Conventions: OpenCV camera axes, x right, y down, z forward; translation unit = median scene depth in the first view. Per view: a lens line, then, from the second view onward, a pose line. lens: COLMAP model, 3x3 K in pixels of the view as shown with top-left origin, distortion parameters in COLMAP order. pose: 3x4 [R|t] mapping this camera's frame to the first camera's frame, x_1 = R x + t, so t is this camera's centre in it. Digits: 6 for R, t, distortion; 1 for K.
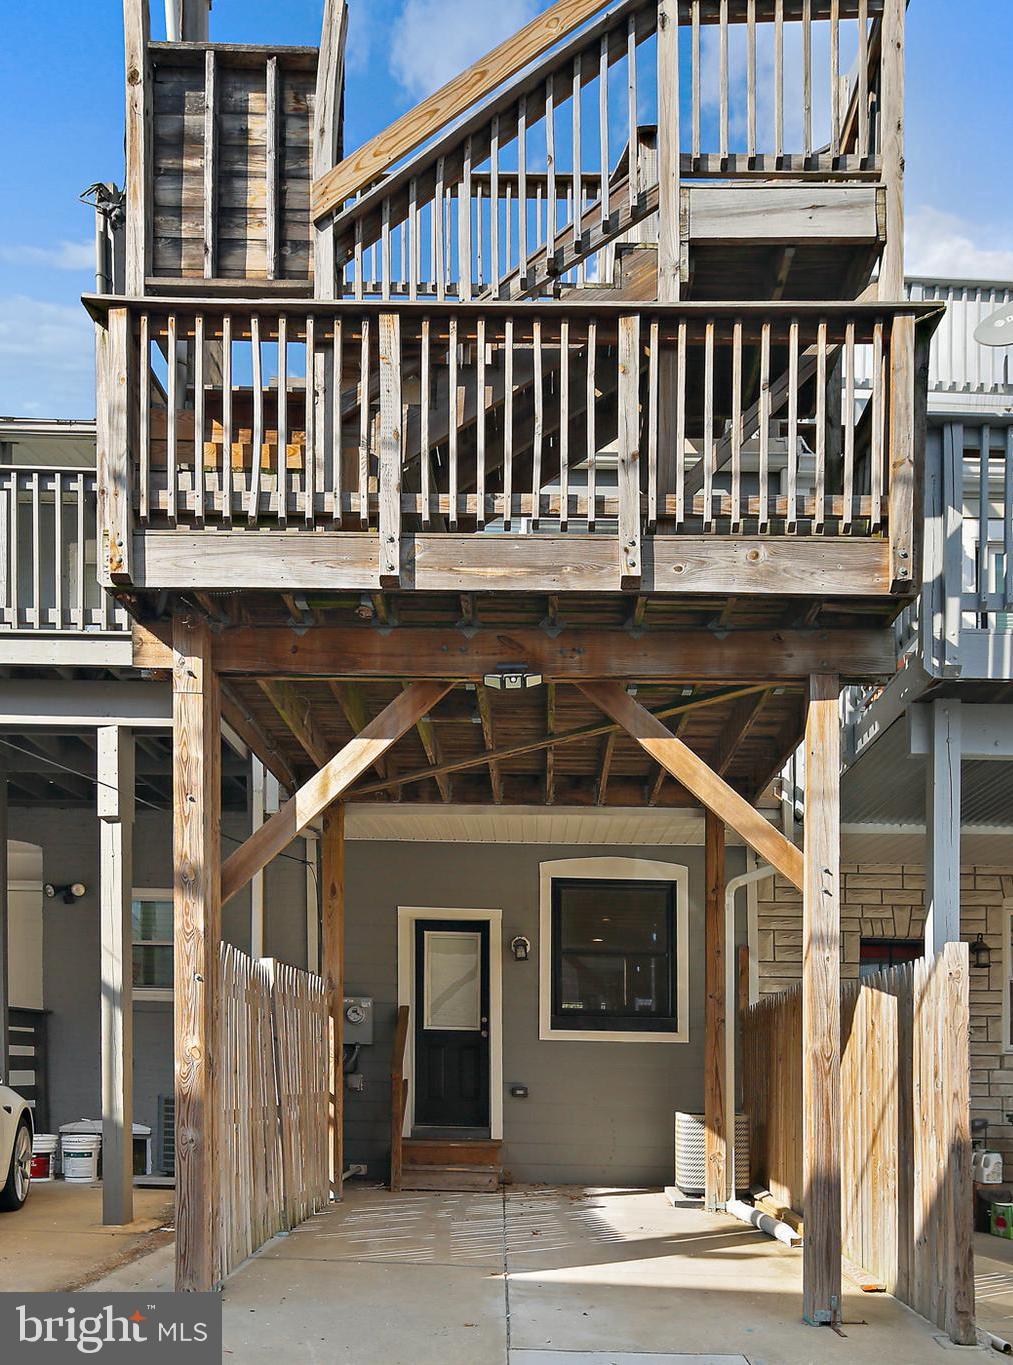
lens RADIAL K [[1067.8, 0, 555.5], [0, 1067.8, 769.1], [0, 0, 1]] dist [-0.008471, -0.002172]
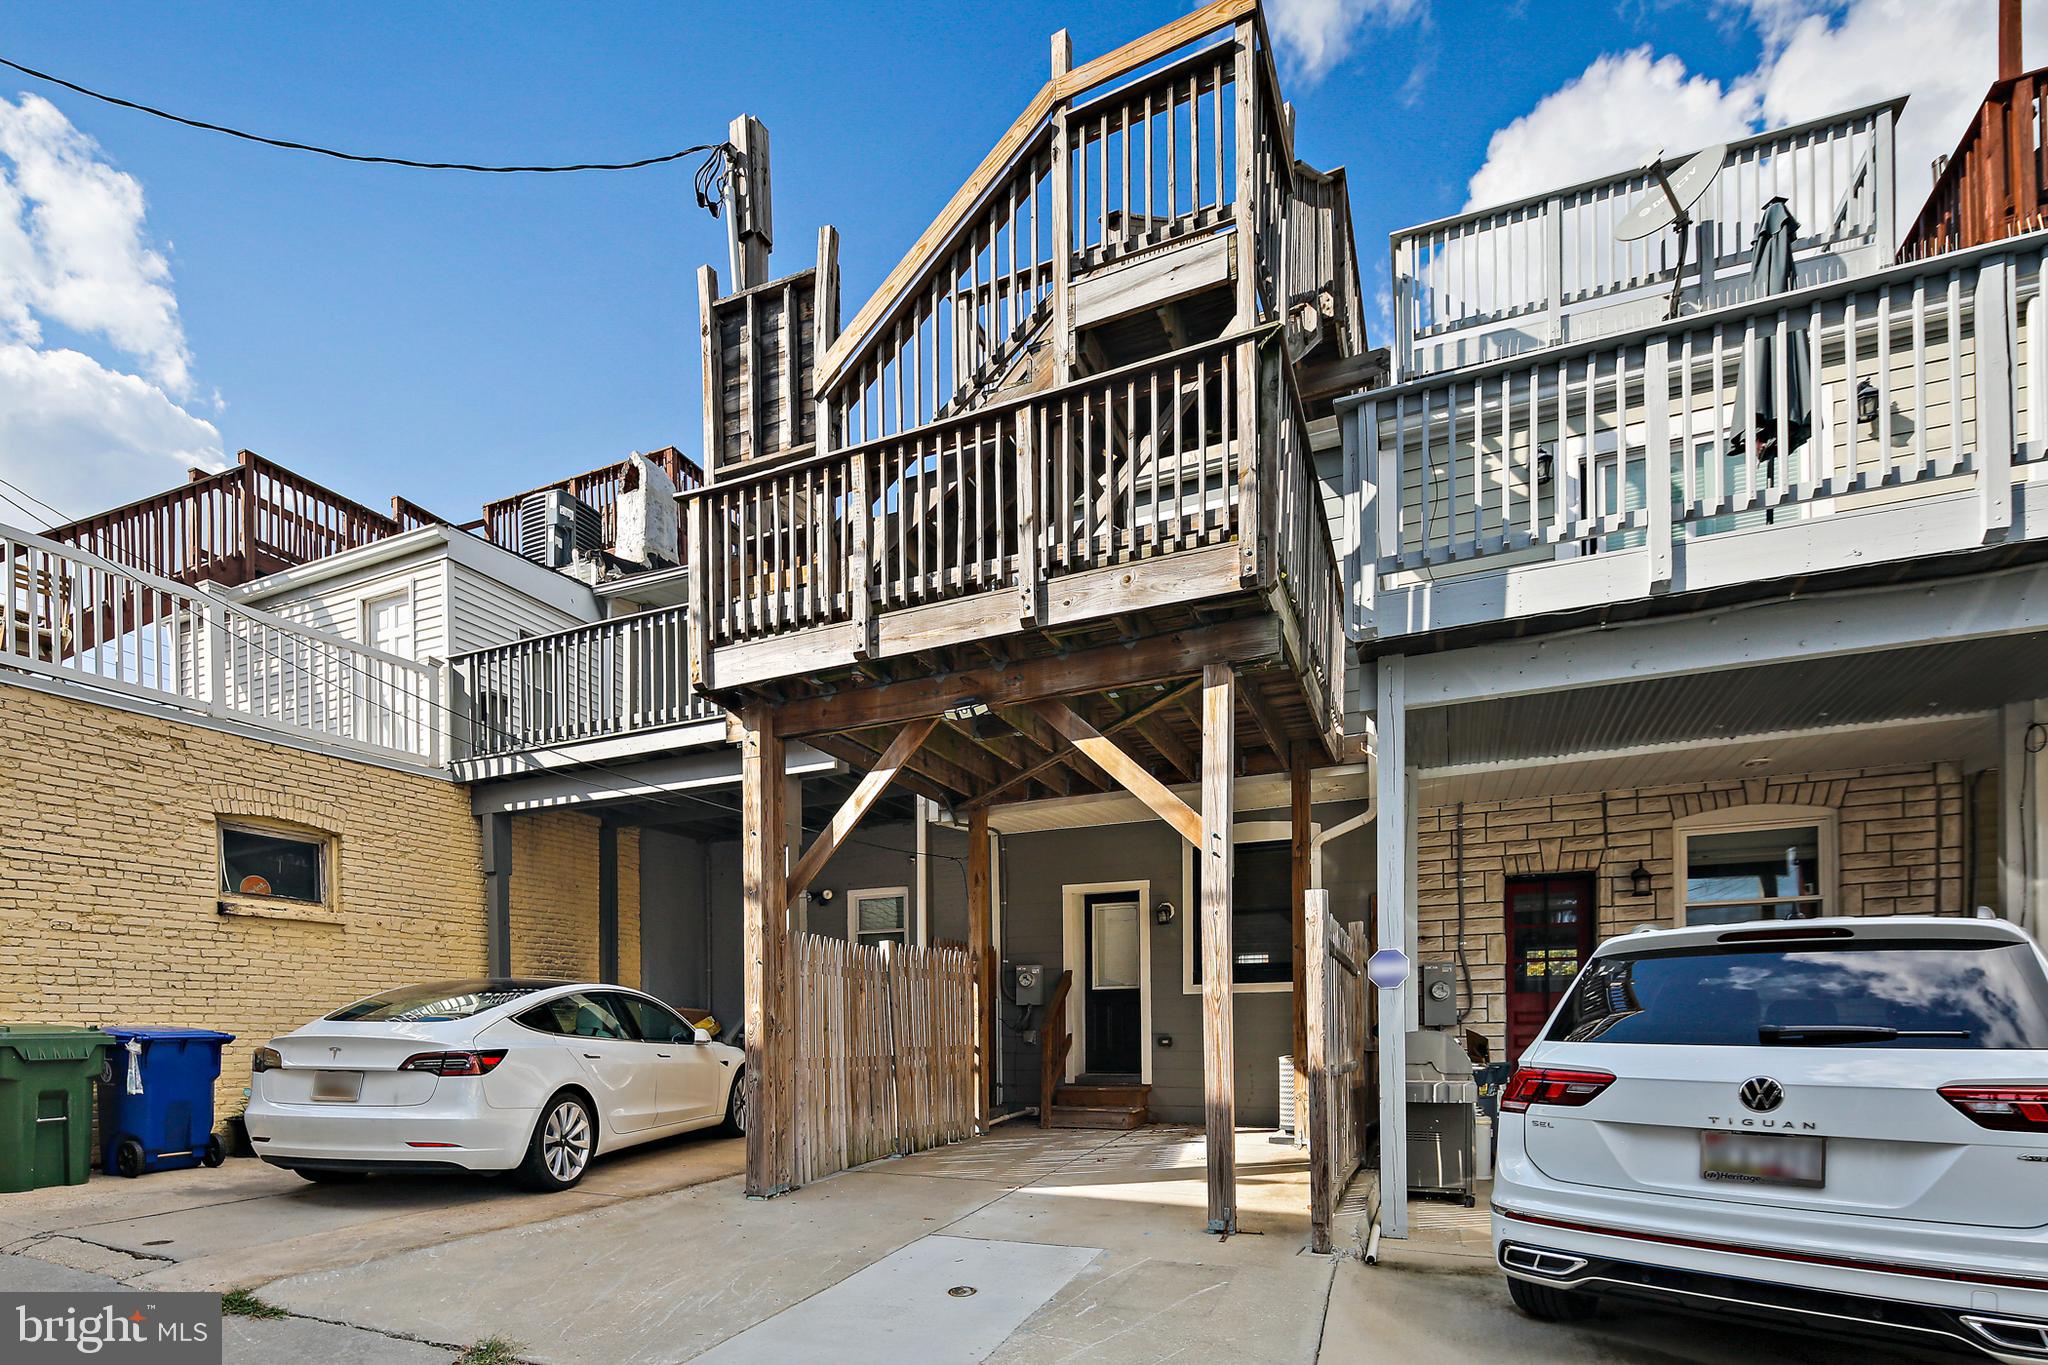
lens RADIAL K [[997.0, 0, 1013.8], [0, 997.0, 688.8], [0, 0, 1]] dist [-0.001410, -0.002779]
pose [[0.913897, -0.161351, -0.372502, 0.438995], [0.139909, 0.986587, -0.084093, -0.001417], [0.381074, 0.024736, 0.924213, -0.080795]]
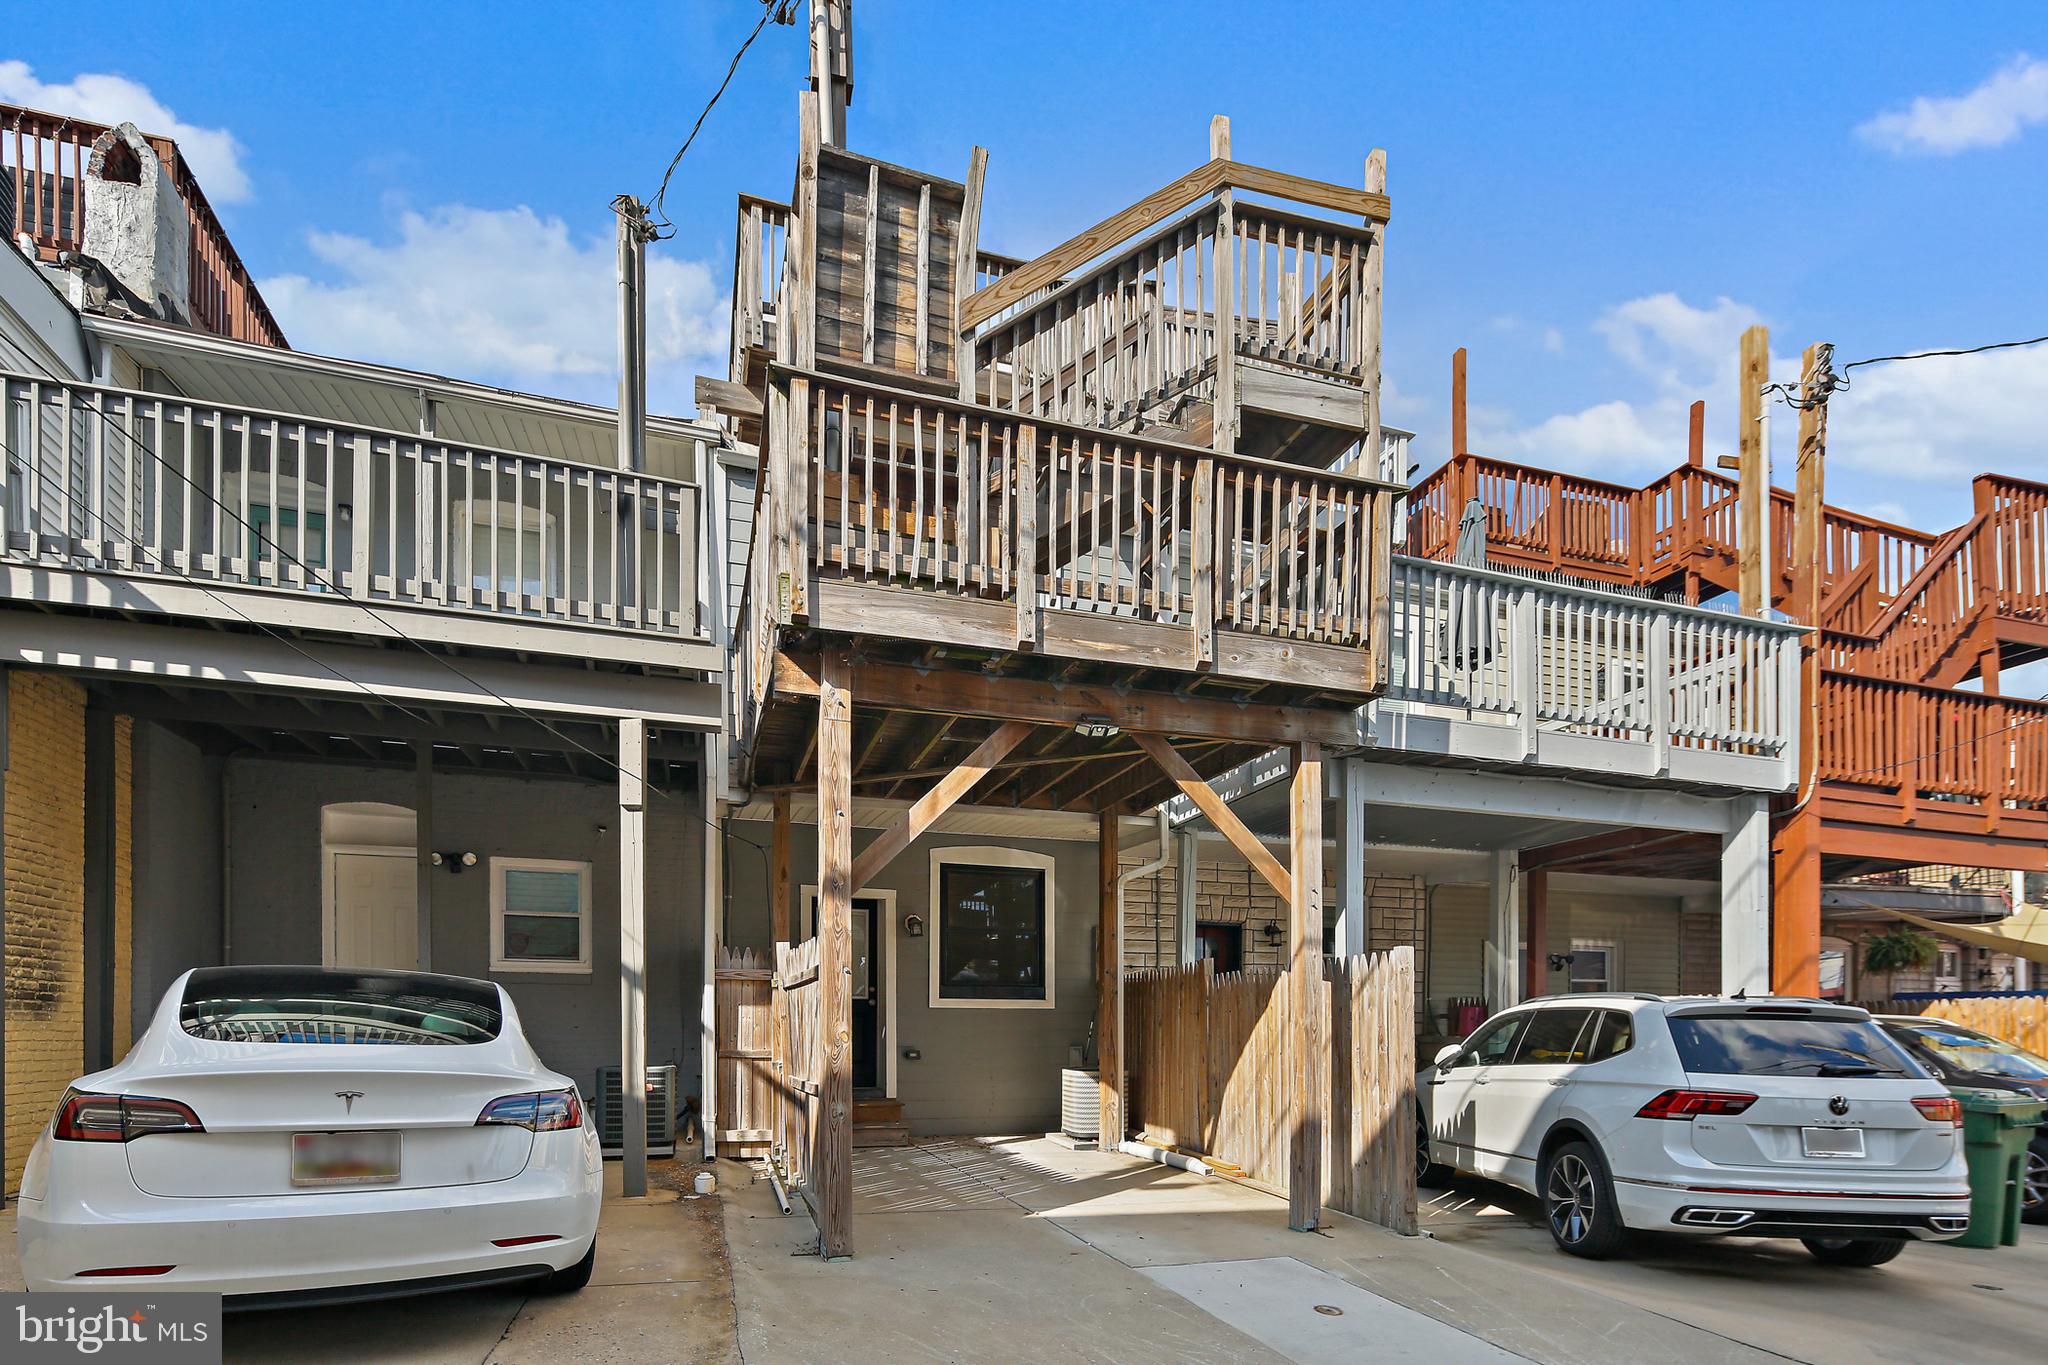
lens RADIAL K [[997.0, 0, 1050.9], [0, 997.0, 706.7], [0, 0, 1]] dist [-0.001410, -0.002779]
pose [[0.946194, 0.082975, 0.312782, -0.446800], [-0.074334, 0.996452, -0.039474, -0.058250], [-0.314947, 0.014100, 0.949004, -0.090892]]
